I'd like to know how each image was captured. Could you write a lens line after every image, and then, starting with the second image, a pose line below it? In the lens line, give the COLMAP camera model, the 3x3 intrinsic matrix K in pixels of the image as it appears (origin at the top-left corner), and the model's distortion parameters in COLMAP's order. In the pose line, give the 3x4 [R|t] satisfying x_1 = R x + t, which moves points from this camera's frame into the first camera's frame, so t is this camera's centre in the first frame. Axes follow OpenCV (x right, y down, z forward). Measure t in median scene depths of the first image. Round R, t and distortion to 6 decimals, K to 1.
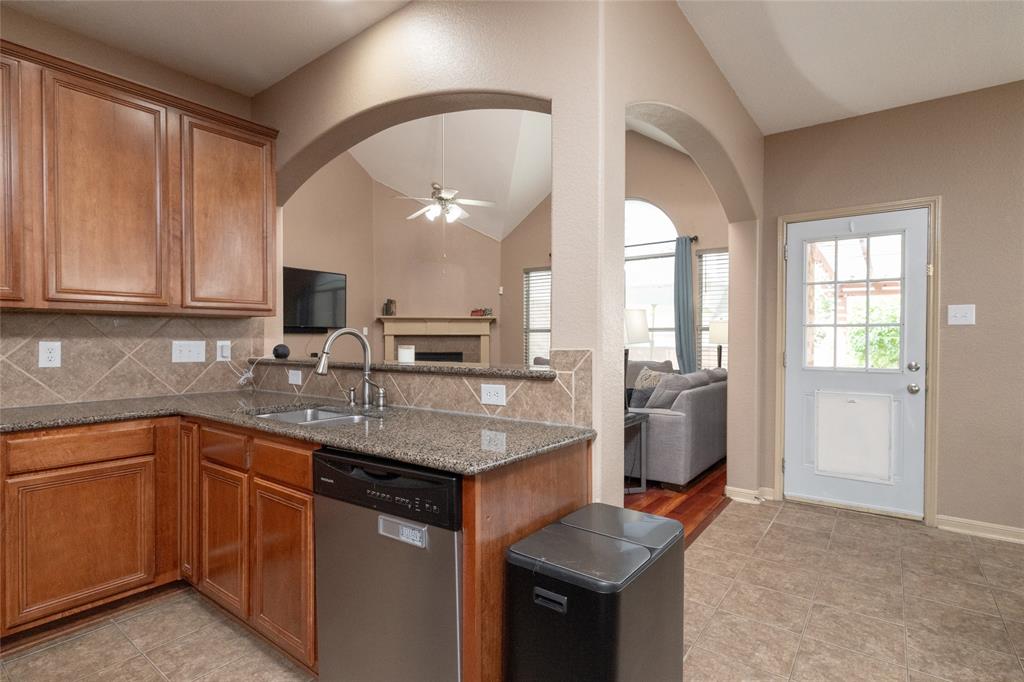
lens RADIAL K [[501.9, 0, 511.0], [0, 501.9, 341.6], [0, 0, 1]] dist [0.000703, 0.000999]
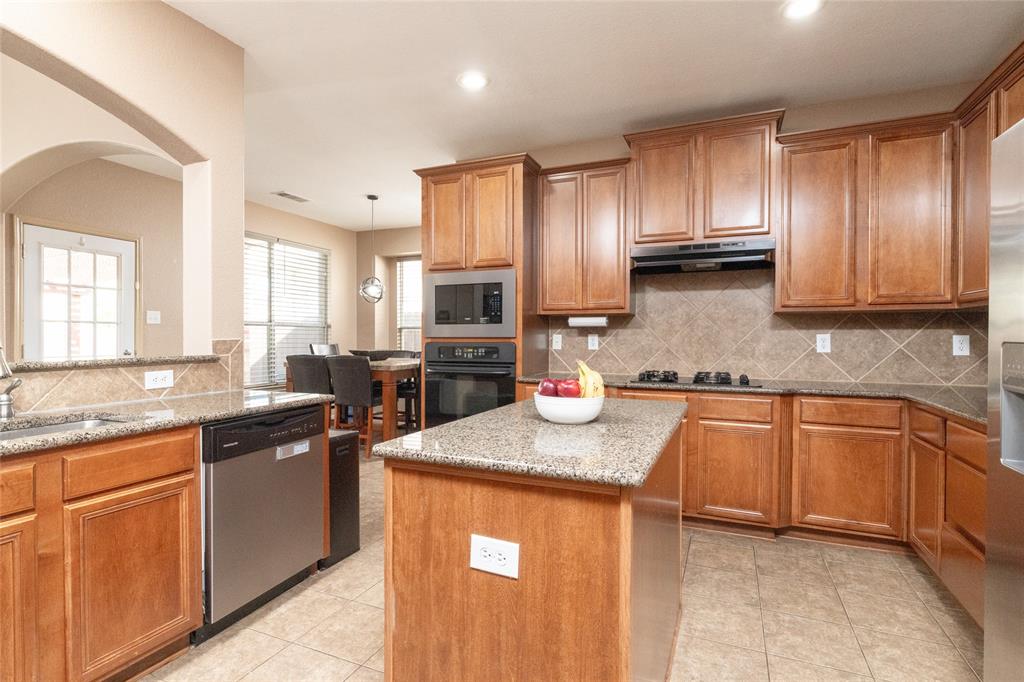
lens RADIAL K [[501.9, 0, 511.3], [0, 501.9, 339.9], [0, 0, 1]] dist [0.000703, 0.000999]
pose [[-0.231820, -0.008507, 0.972722, -1.386594], [0.003388, 0.999949, 0.009552, 0.005383], [-0.972753, 0.005510, -0.231779, 0.484851]]
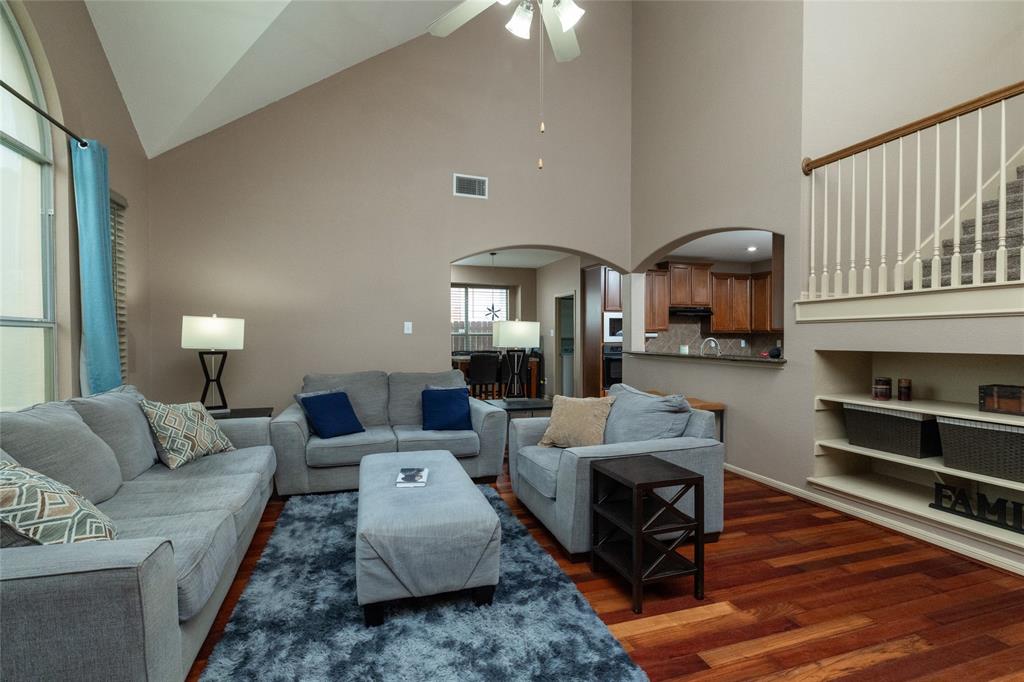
lens RADIAL K [[479.1, 0, 512.5], [0, 479.1, 340.0], [0, 0, 1]] dist [-0.003909, -0.000095]
pose [[-0.828483, 0.009486, 0.559933, -0.963559], [0.012856, 0.999915, 0.002081, -0.028914], [-0.559866, 0.008923, -0.828535, 4.049670]]
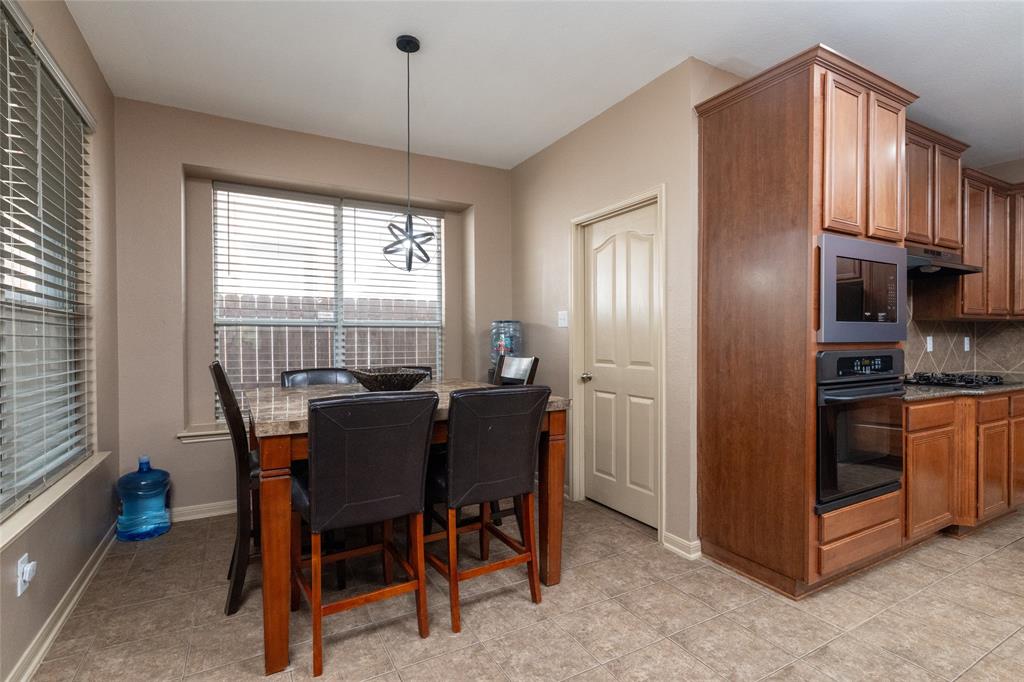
lens RADIAL K [[479.1, 0, 510.2], [0, 479.1, 342.5], [0, 0, 1]] dist [-0.003909, -0.000095]
pose [[-0.913678, 0.011726, 0.406269, 0.956820], [0.016609, 0.999826, 0.008493, -0.014093], [-0.406099, 0.014508, -0.913714, 1.469551]]
